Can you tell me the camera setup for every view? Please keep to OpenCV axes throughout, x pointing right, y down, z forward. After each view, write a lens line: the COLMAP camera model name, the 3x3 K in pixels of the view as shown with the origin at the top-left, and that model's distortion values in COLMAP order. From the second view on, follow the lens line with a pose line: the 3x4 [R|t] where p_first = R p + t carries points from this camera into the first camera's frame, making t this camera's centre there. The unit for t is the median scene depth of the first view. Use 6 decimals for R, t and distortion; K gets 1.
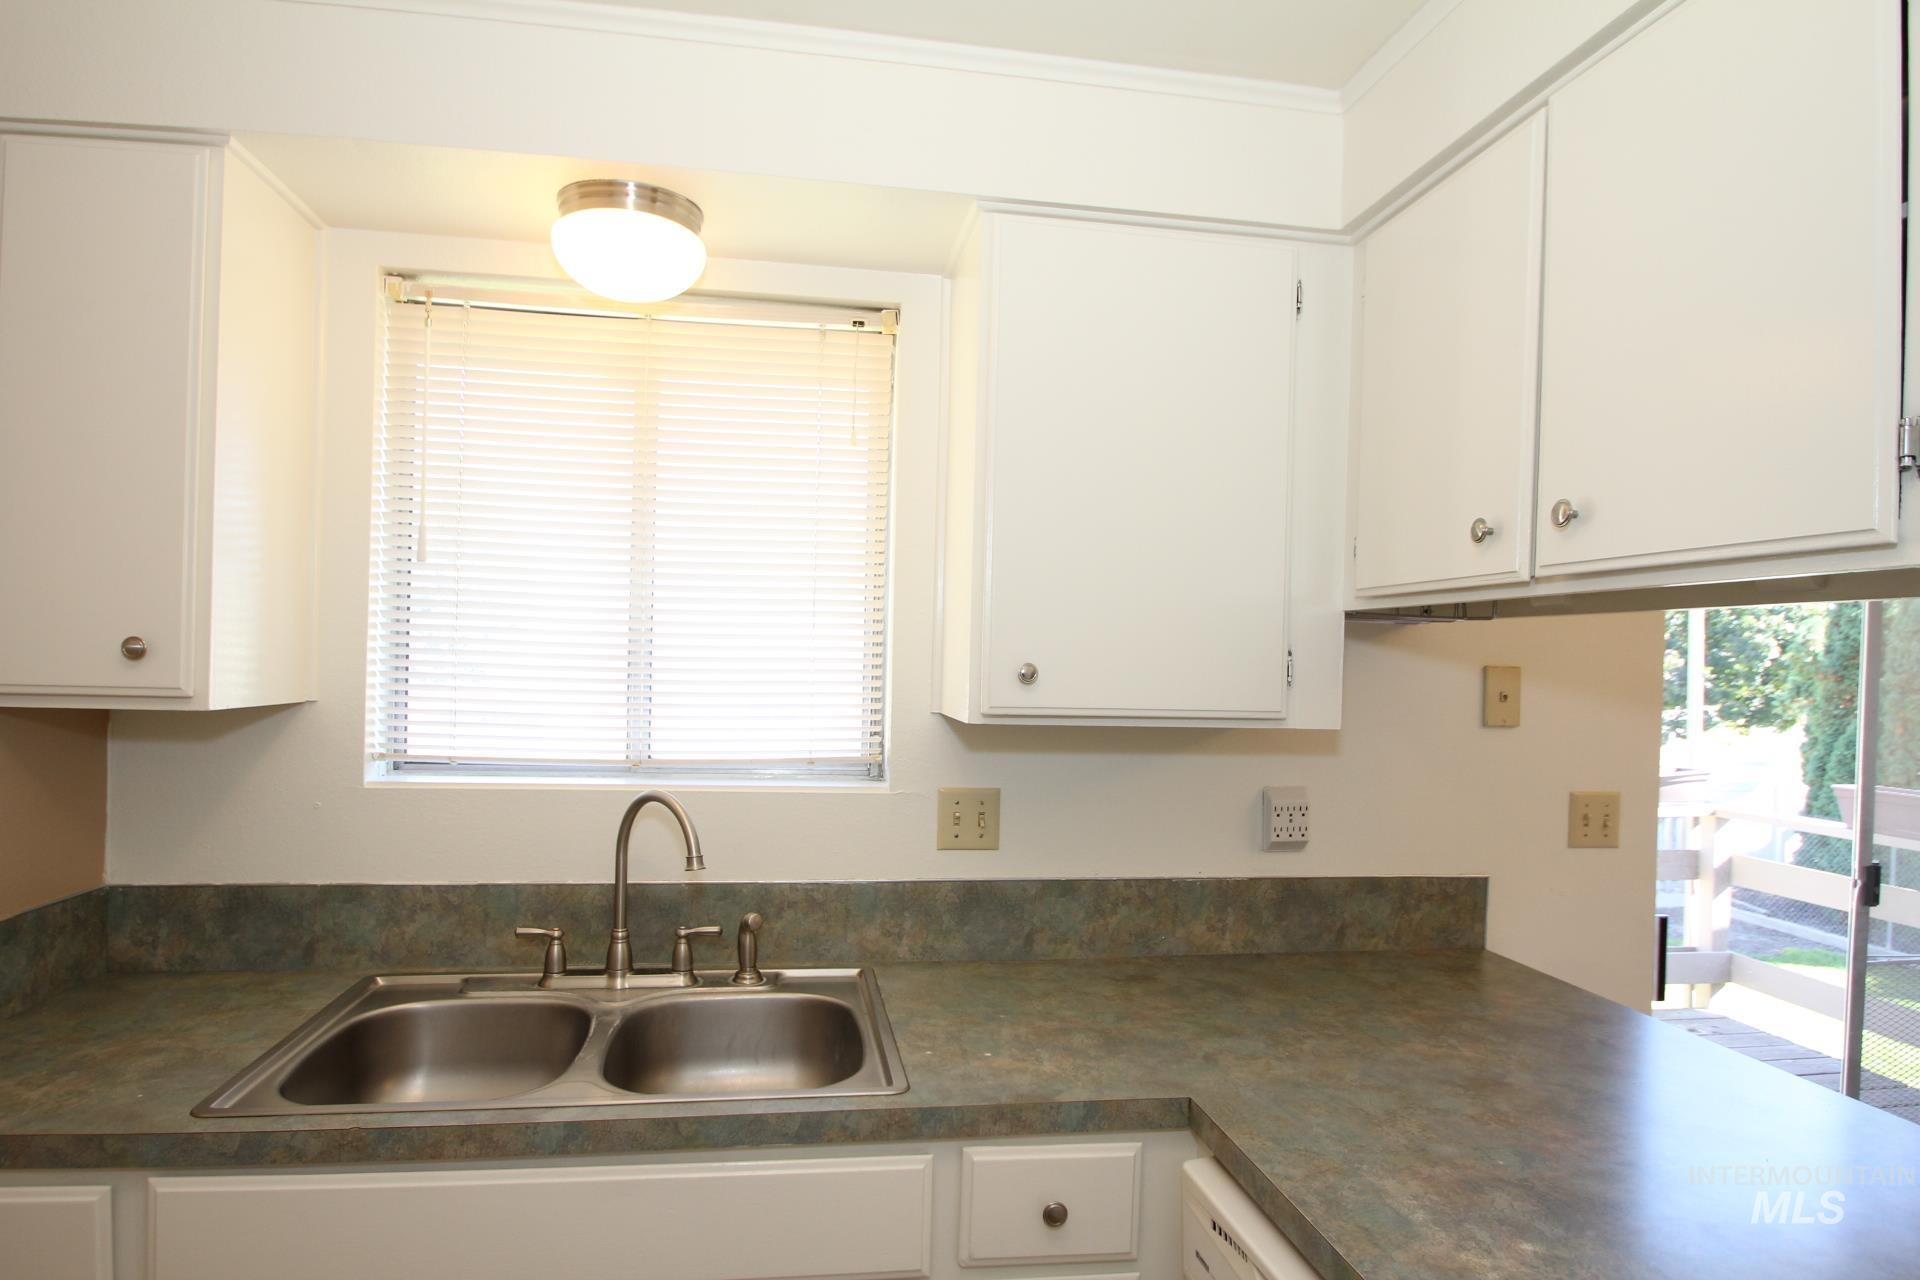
lens RADIAL K [[1139.1, 0, 1013.0], [0, 1139.1, 636.1], [0, 0, 1]] dist [-0.022640, 0.000344]
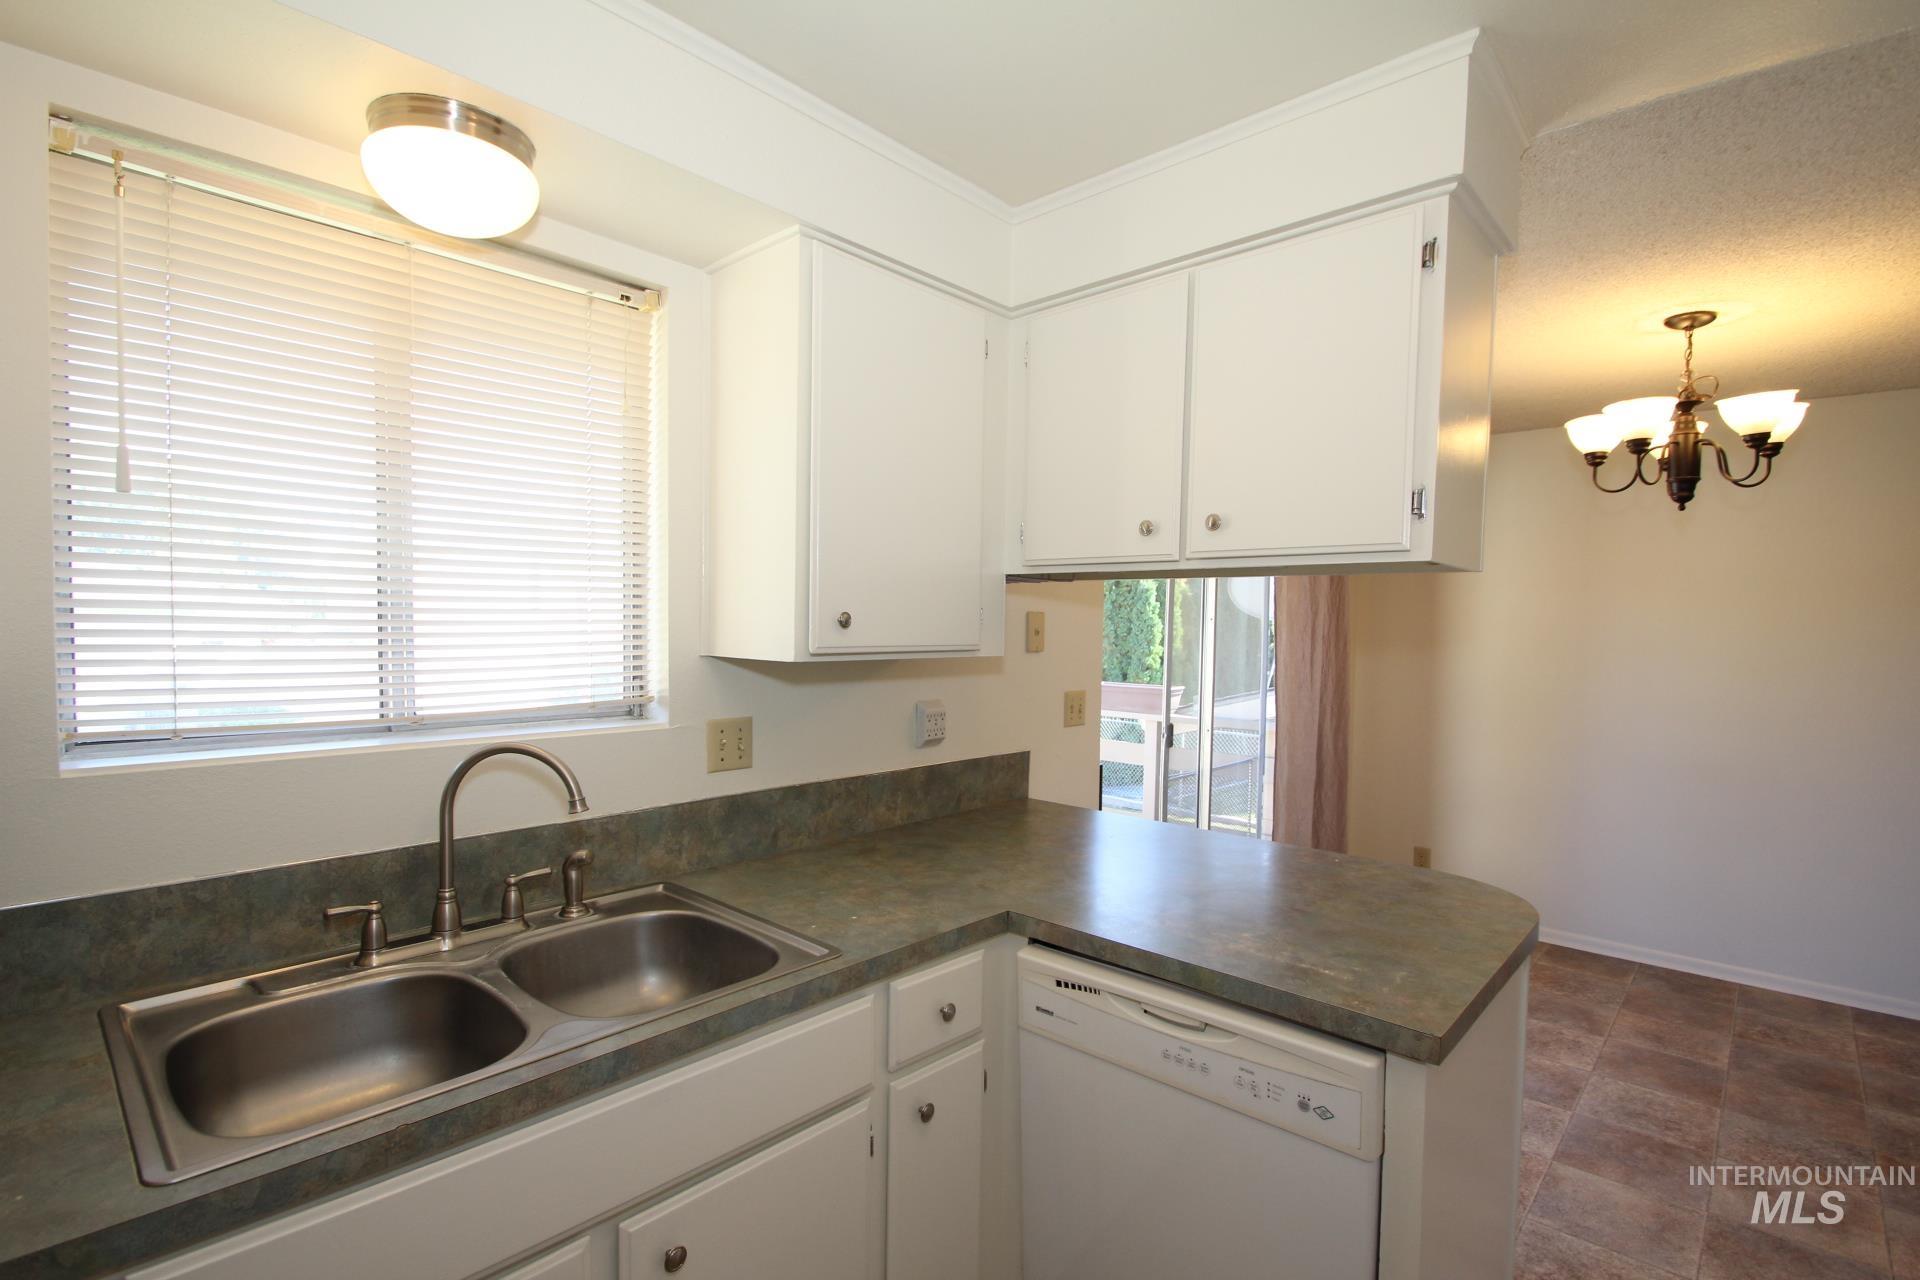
lens RADIAL K [[935.6, 0, 1004.7], [0, 935.6, 642.4], [0, 0, 1]] dist [0.017125, -0.017084]
pose [[0.763987, -0.029455, 0.644559, -0.484727], [-0.007313, 0.998498, 0.054296, -0.000459], [-0.645190, -0.046195, 0.762624, 0.083644]]
